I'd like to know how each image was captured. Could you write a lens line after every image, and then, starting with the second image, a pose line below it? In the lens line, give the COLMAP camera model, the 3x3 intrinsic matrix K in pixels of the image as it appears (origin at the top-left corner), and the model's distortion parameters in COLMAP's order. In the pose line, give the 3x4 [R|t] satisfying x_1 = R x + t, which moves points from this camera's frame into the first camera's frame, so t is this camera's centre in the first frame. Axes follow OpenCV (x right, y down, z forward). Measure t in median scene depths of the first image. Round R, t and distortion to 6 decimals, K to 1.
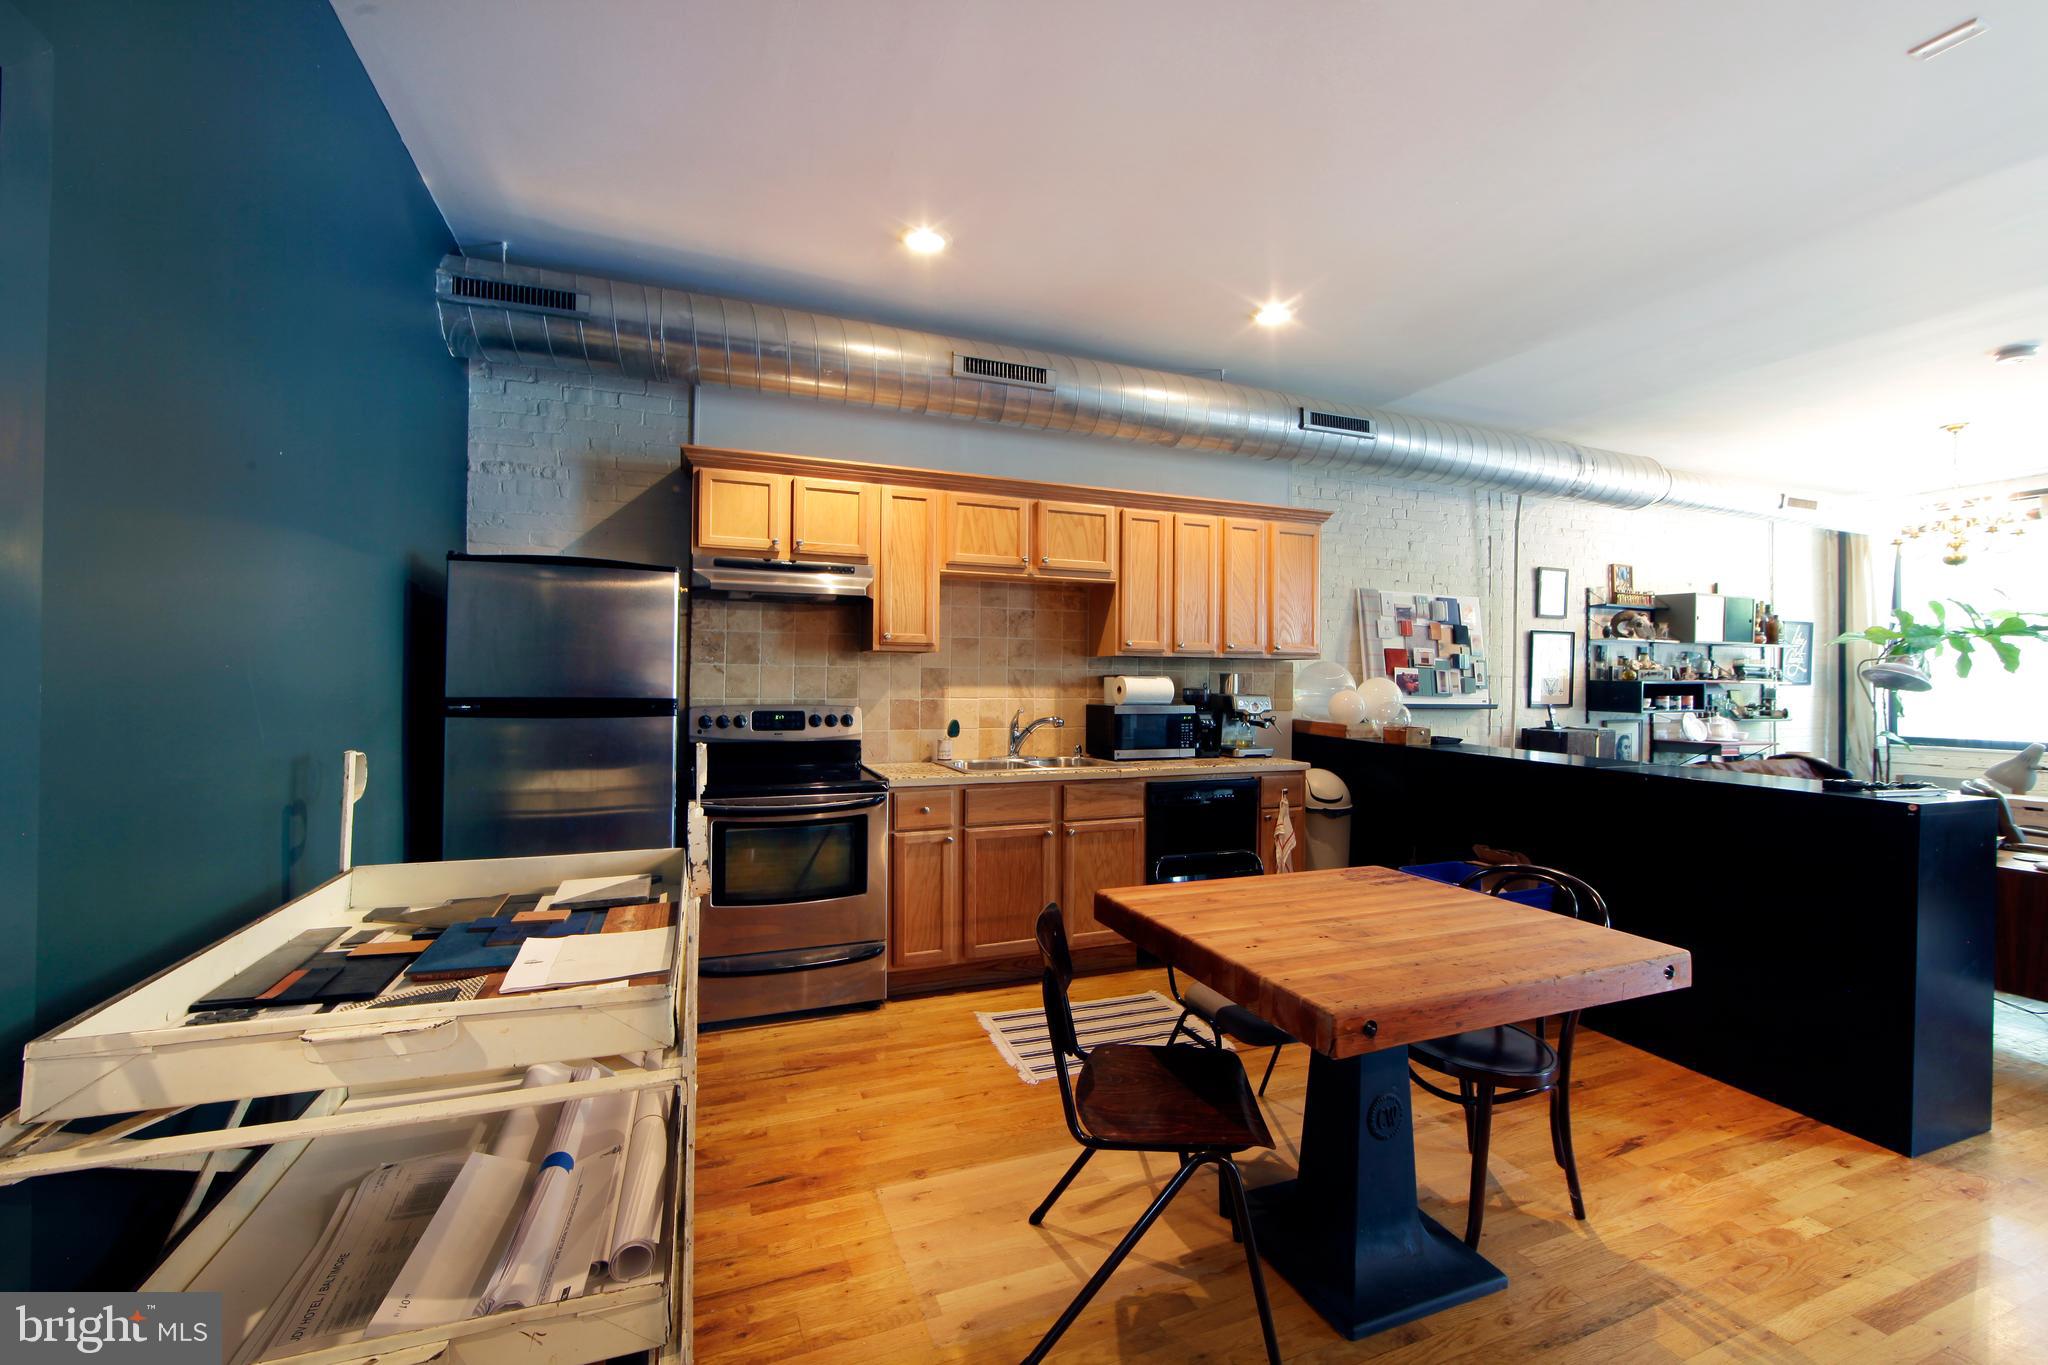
lens RADIAL K [[816.4, 0, 1017.1], [0, 816.4, 672.3], [0, 0, 1]] dist [-0.009682, 0.001553]
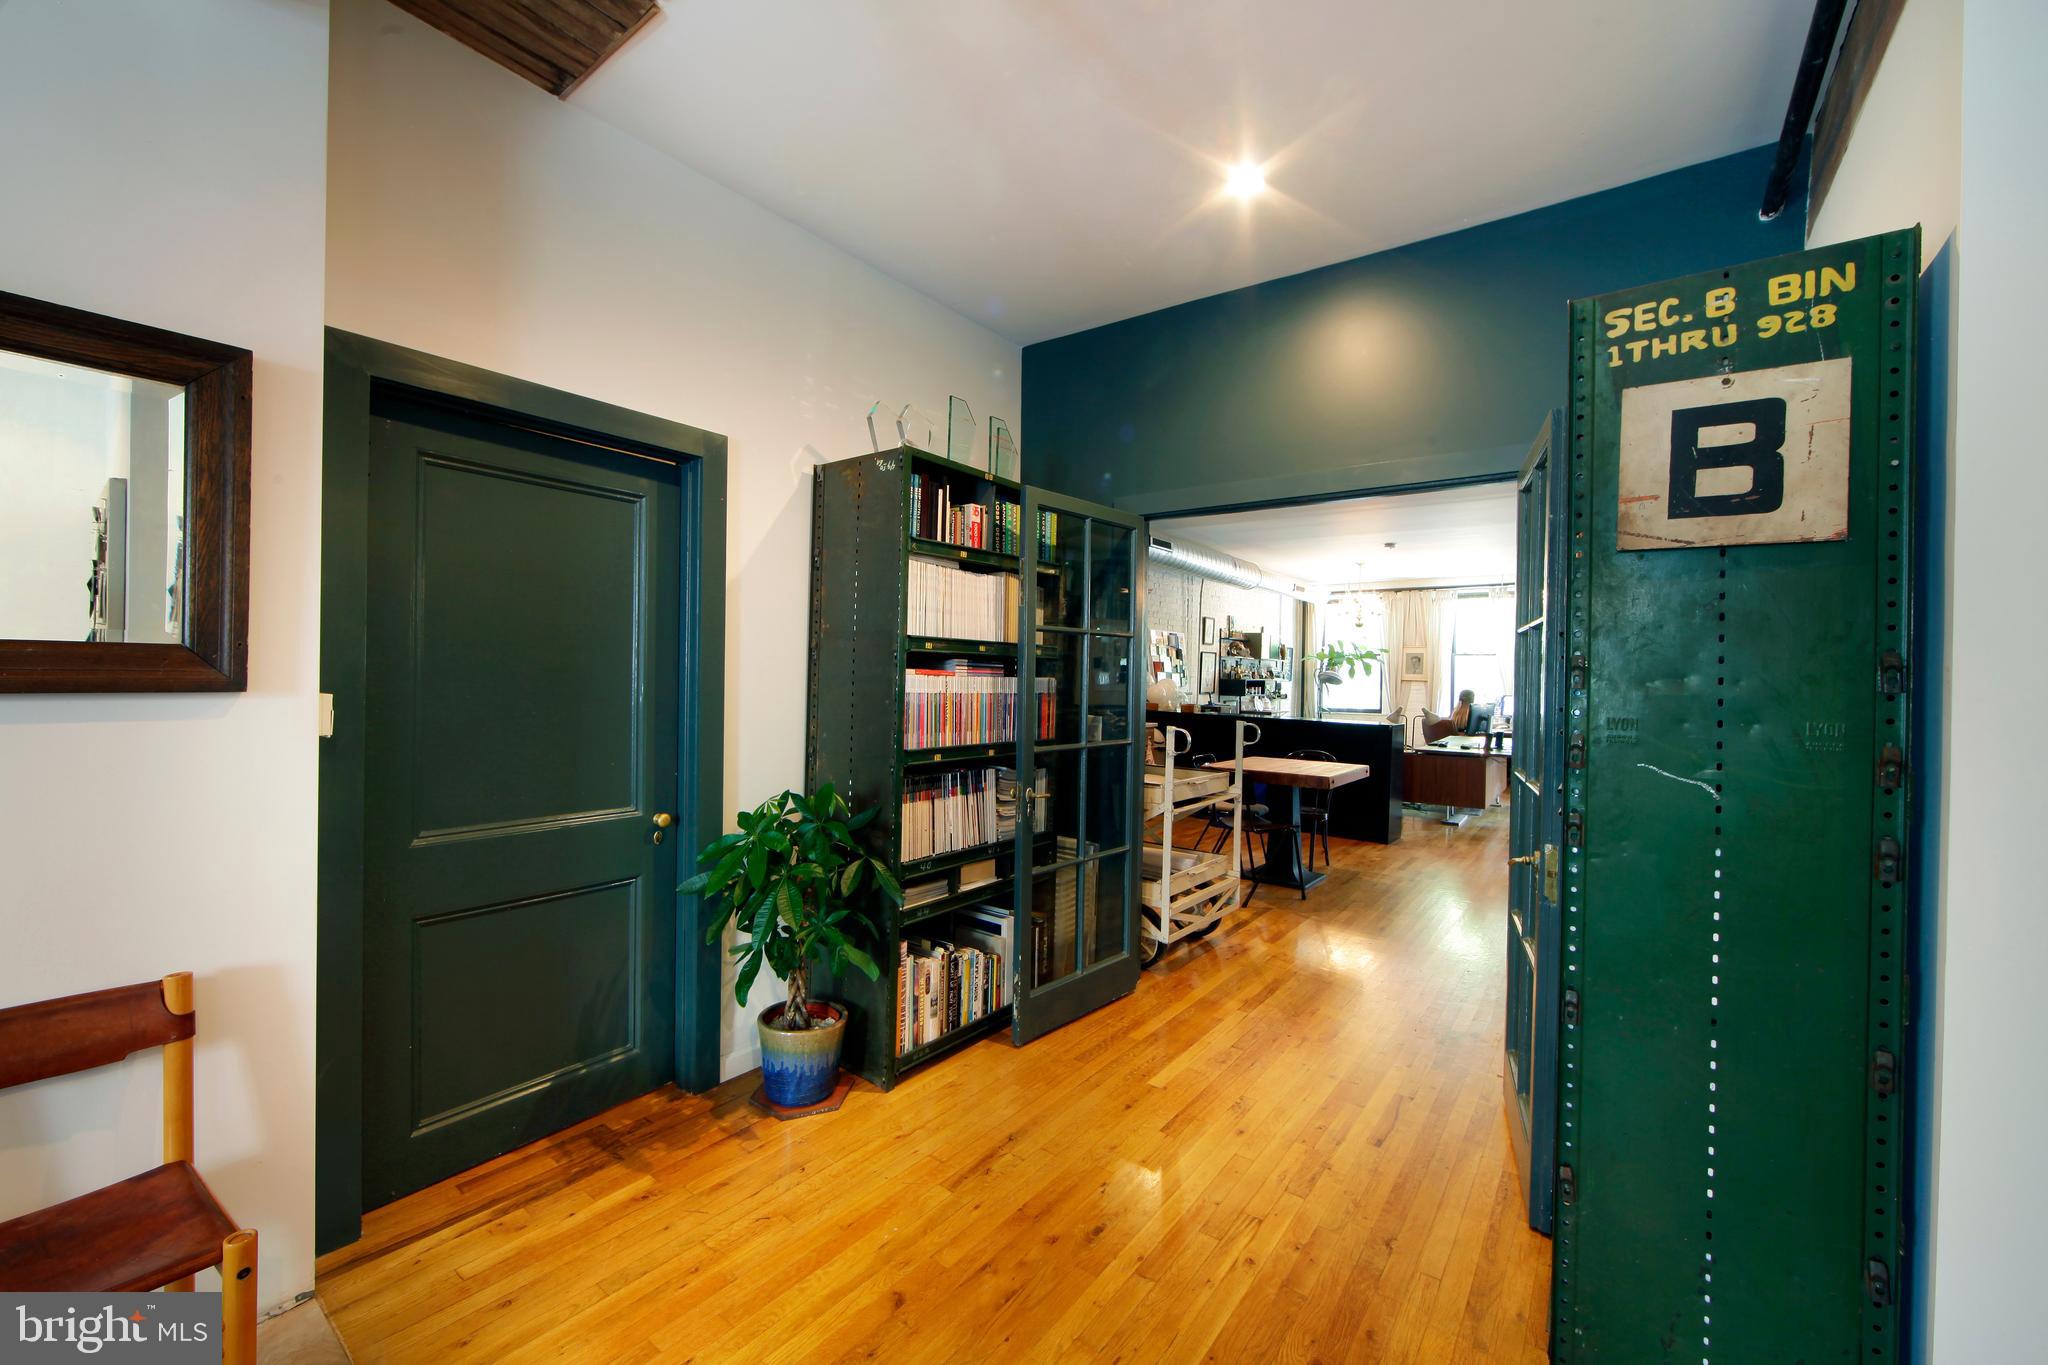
lens RADIAL K [[816.4, 0, 1019.0], [0, 816.4, 682.5], [0, 0, 1]] dist [-0.009682, 0.001553]
pose [[0.850180, 0.001495, 0.526491, -0.906655], [-0.016265, 0.999593, 0.023426, -0.024198], [-0.526242, -0.028479, 0.849858, -0.457107]]
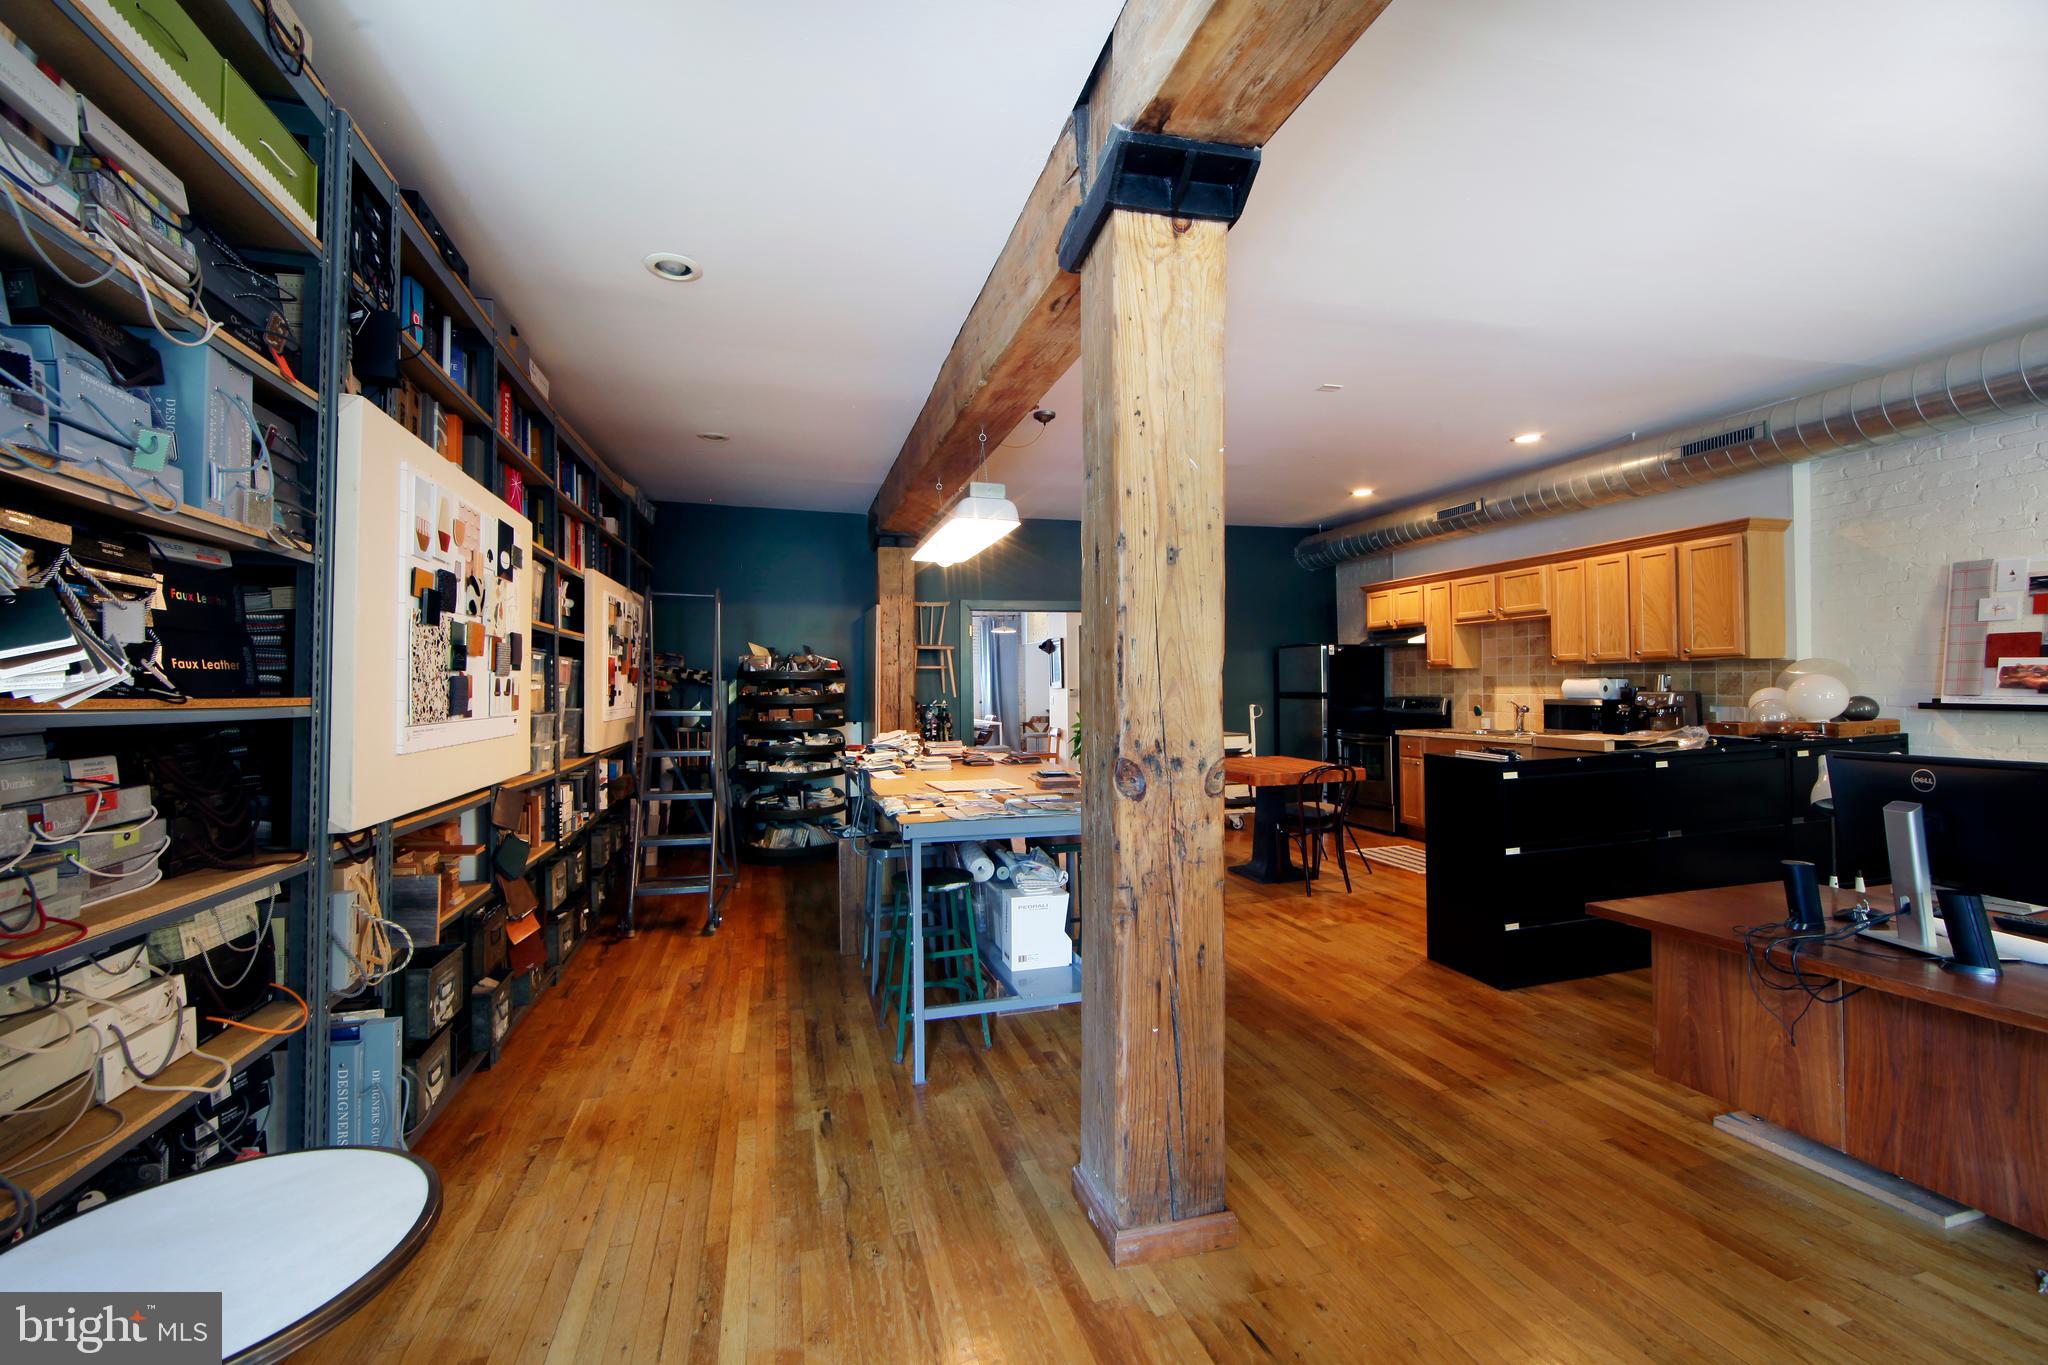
lens RADIAL K [[816.4, 0, 1023.2], [0, 816.4, 673.7], [0, 0, 1]] dist [-0.009682, 0.001553]
pose [[-0.092855, -0.022284, -0.995430, 1.660020], [0.020502, 0.999495, -0.024288, 0.010919], [0.995469, -0.022663, -0.092351, 0.183600]]
